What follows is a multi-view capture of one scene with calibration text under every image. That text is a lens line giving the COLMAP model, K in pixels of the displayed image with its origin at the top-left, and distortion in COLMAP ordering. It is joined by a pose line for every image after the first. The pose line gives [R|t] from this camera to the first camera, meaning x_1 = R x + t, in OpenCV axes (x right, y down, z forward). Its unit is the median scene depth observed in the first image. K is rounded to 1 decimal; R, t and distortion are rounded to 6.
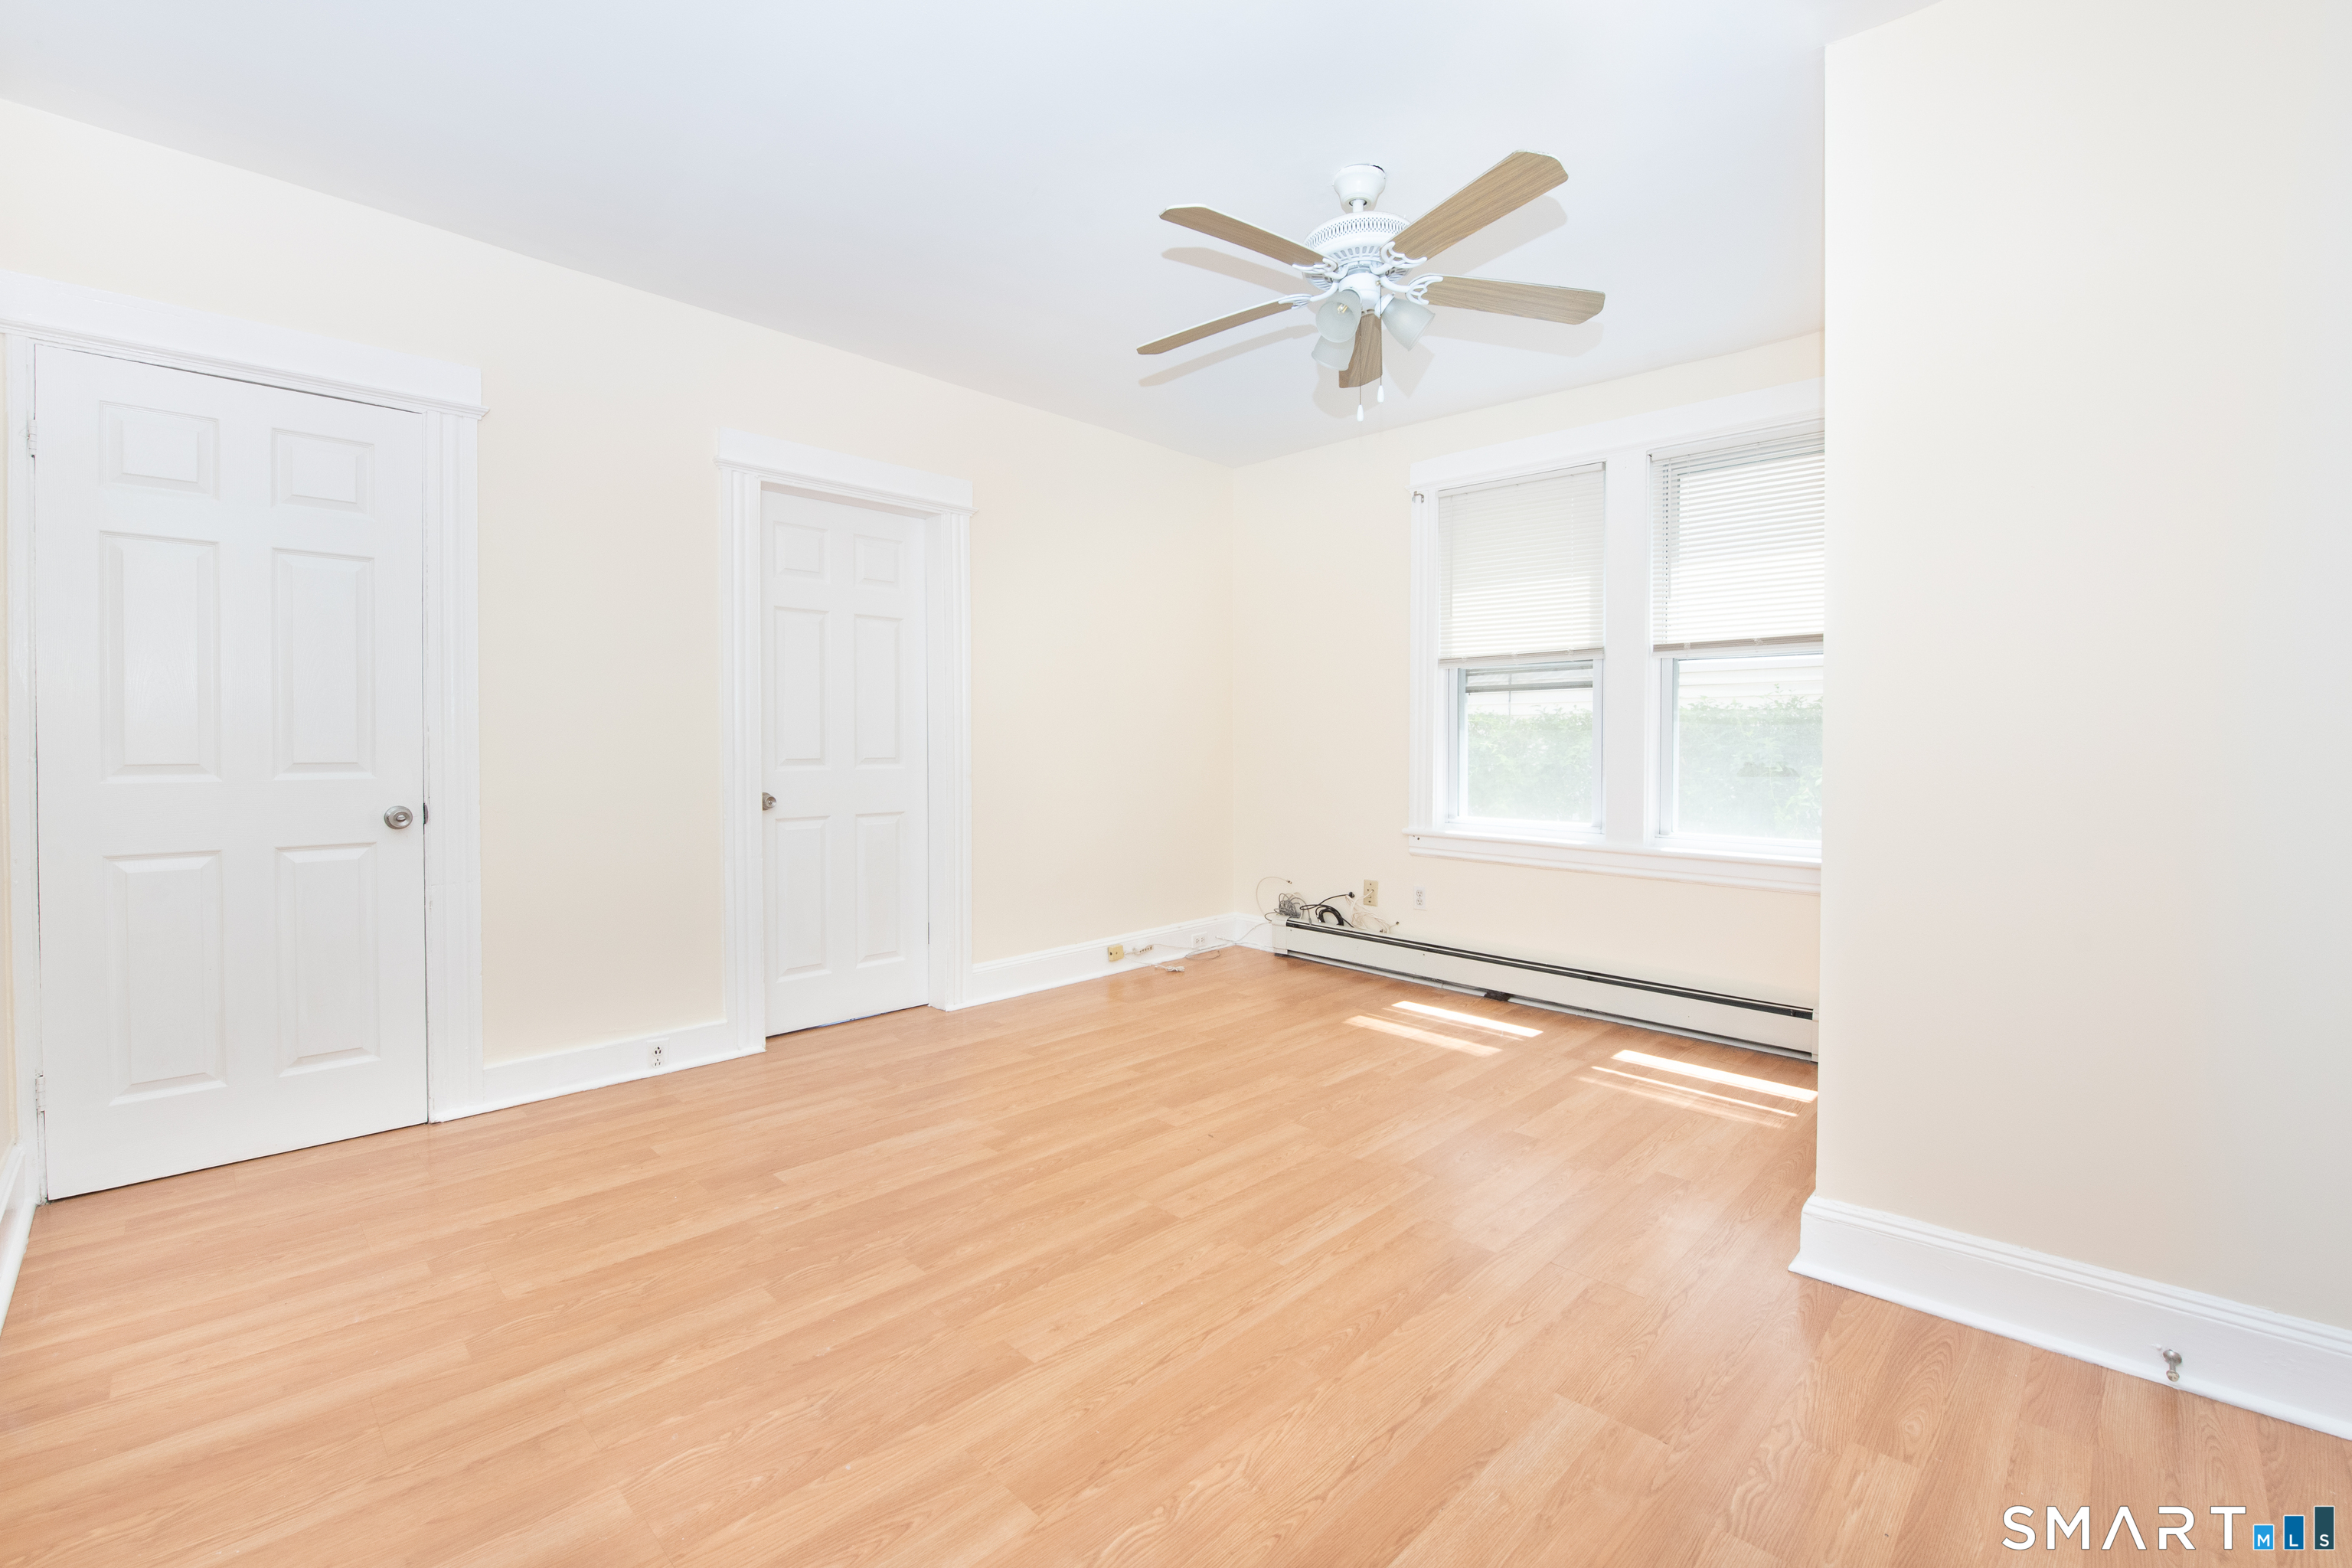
lens RADIAL K [[990.3, 0, 1169.9], [0, 990.3, 752.6], [0, 0, 1]] dist [-0.012978, -0.000558]
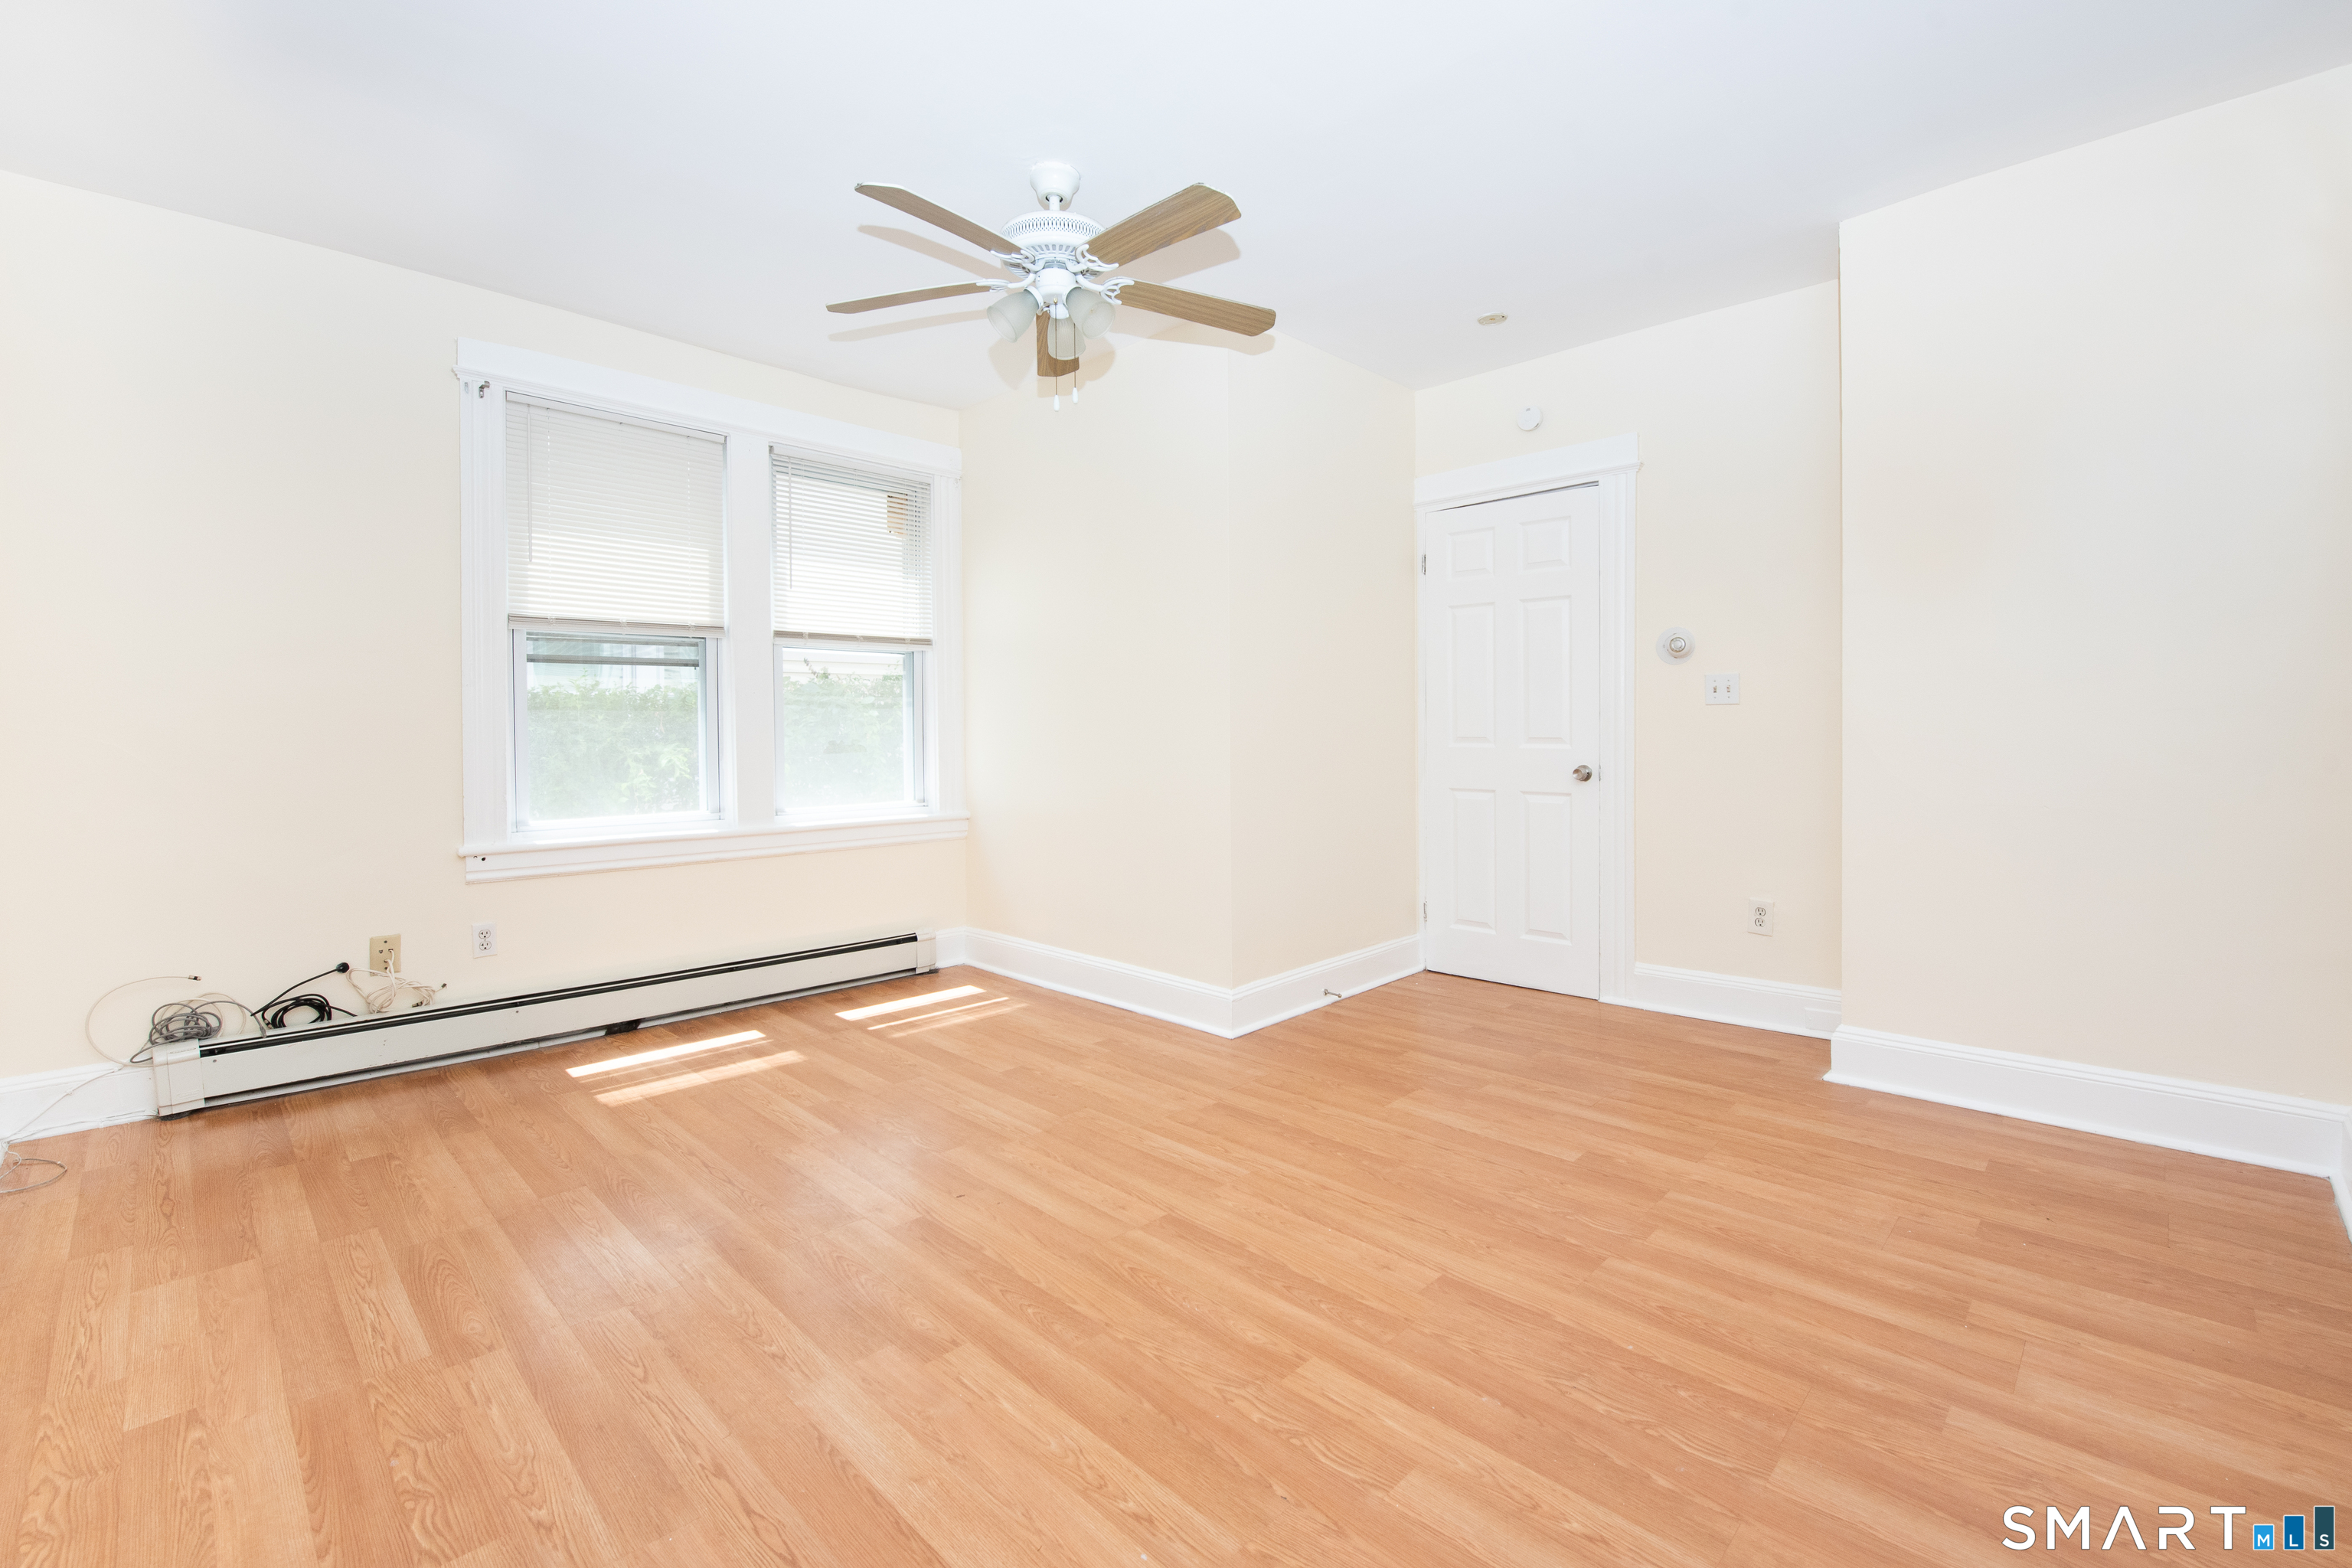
lens RADIAL K [[1013.2, 0, 1169.7], [0, 1013.2, 731.8], [0, 0, 1]] dist [-0.013675, -0.001016]
pose [[0.002280, -0.008094, 0.999965, -0.735958], [0.018505, 0.999796, 0.008051, -0.004269], [-0.999826, 0.018486, 0.002429, 0.748933]]
